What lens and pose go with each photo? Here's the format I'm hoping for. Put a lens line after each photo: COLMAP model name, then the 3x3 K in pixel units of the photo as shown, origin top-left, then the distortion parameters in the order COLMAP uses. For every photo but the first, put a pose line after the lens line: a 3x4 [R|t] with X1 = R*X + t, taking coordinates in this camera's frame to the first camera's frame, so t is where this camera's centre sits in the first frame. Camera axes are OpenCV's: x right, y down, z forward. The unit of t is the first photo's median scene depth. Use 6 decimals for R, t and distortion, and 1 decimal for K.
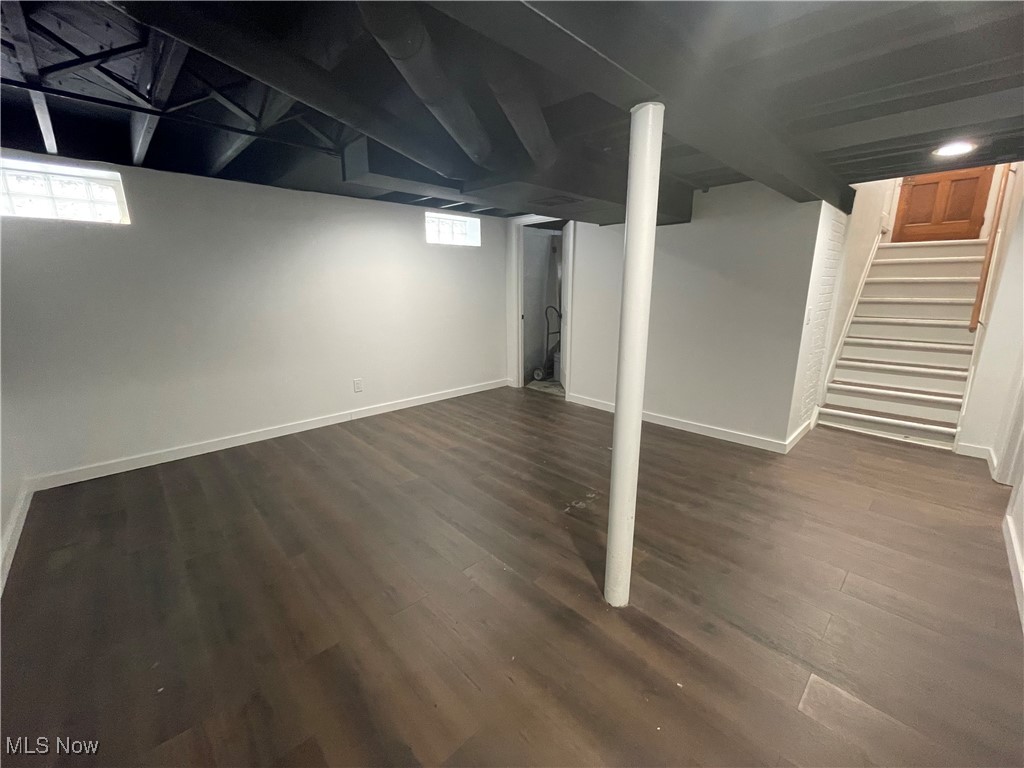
lens RADIAL K [[419.5, 0, 512.8], [0, 419.5, 378.5], [0, 0, 1]] dist [-0.000409, 0.000353]
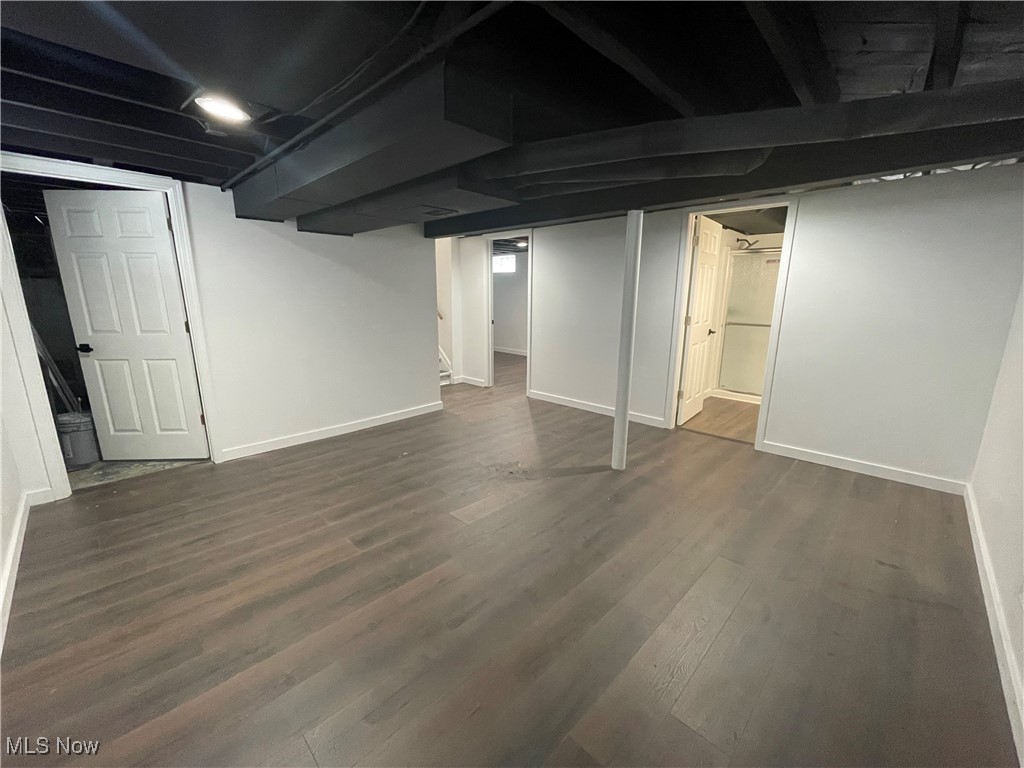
lens RADIAL K [[419.5, 0, 511.3], [0, 419.5, 385.7], [0, 0, 1]] dist [-0.000409, 0.000353]
pose [[-0.031310, -0.214443, 0.976235, -0.693435], [0.222368, 0.950741, 0.215974, -0.143327], [-0.974460, 0.223845, 0.017918, 0.661667]]
